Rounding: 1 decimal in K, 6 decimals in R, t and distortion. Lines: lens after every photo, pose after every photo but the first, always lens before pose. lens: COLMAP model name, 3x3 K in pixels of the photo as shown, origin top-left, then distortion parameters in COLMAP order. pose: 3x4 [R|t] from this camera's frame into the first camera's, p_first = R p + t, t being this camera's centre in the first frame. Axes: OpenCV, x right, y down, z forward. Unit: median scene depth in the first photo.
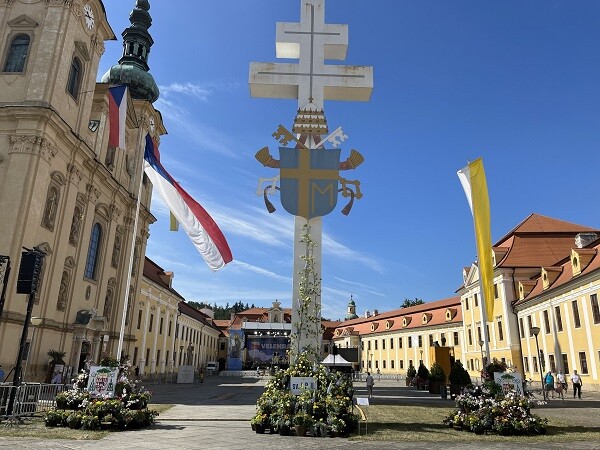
lens RADIAL K [[457.2, 0, 301.9], [0, 457.2, 225.8], [0, 0, 1]] dist [0.078986, -0.109154]
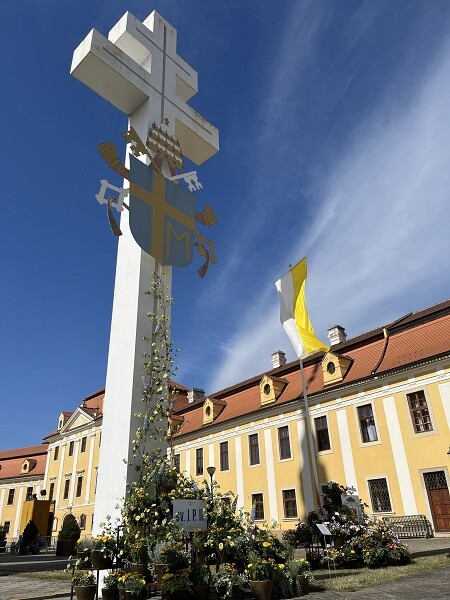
lens RADIAL K [[457.2, 0, 224.9], [0, 457.2, 301.5], [0, 0, 1]] dist [0.078986, -0.109154]
pose [[0.699319, 0.282724, 0.656521, -0.149370], [-0.164489, 0.957457, -0.237107, 0.078536], [-0.695626, 0.057823, 0.716073, 0.186258]]
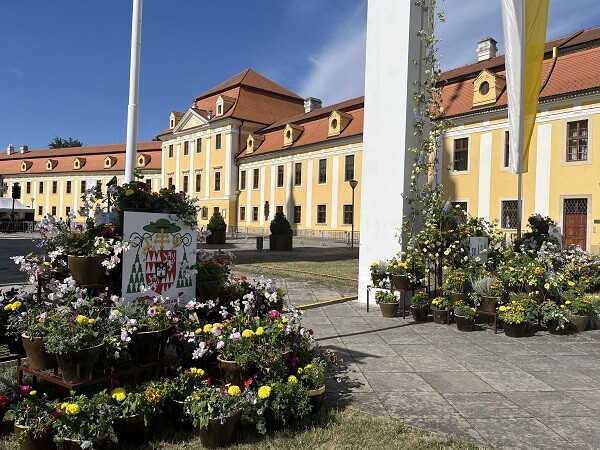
lens RADIAL K [[457.2, 0, 301.9], [0, 457.2, 225.8], [0, 0, 1]] dist [0.078986, -0.109154]
pose [[0.699236, 0.000812, 0.714890, -0.208159], [-0.225069, 0.949397, 0.219062, 0.083708], [-0.678537, -0.314076, 0.664036, 0.264442]]
